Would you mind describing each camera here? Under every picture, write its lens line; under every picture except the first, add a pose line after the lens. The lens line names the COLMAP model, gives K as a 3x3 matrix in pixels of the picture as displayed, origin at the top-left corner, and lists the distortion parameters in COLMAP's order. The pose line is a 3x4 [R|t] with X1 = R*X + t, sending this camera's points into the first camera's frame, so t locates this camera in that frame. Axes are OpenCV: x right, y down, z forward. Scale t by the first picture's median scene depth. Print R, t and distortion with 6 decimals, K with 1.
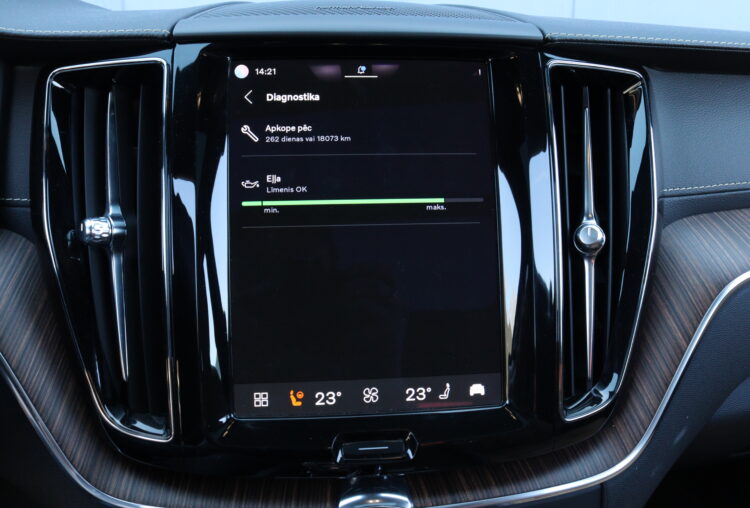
lens RADIAL K [[682.5, 0, 376.6], [0, 682.5, 226.4], [0, 0, 1]] dist [-0.121436, 0.002110]
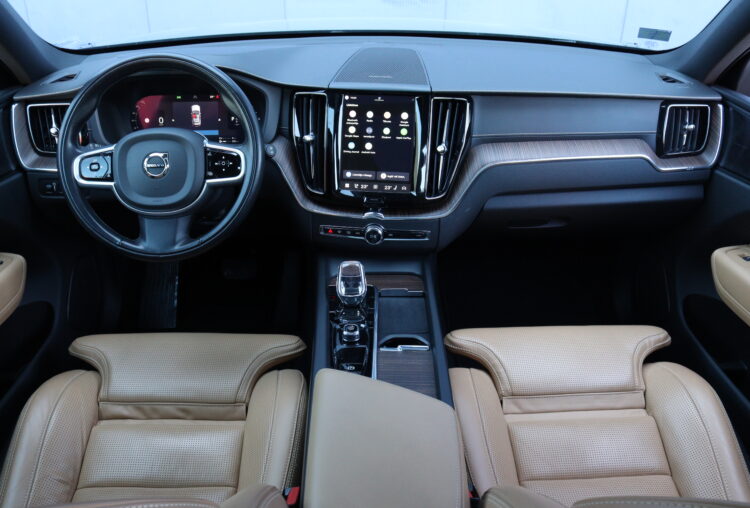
lens RADIAL K [[623.5, 0, 376.4], [0, 623.5, 245.3], [0, 0, 1]] dist [-0.175676, 0.152881]
pose [[0.977878, 0.100374, -0.183521, 0.636088], [-0.053432, 0.968104, 0.244783, -0.274251], [0.202237, -0.229562, 0.952051, -2.280683]]
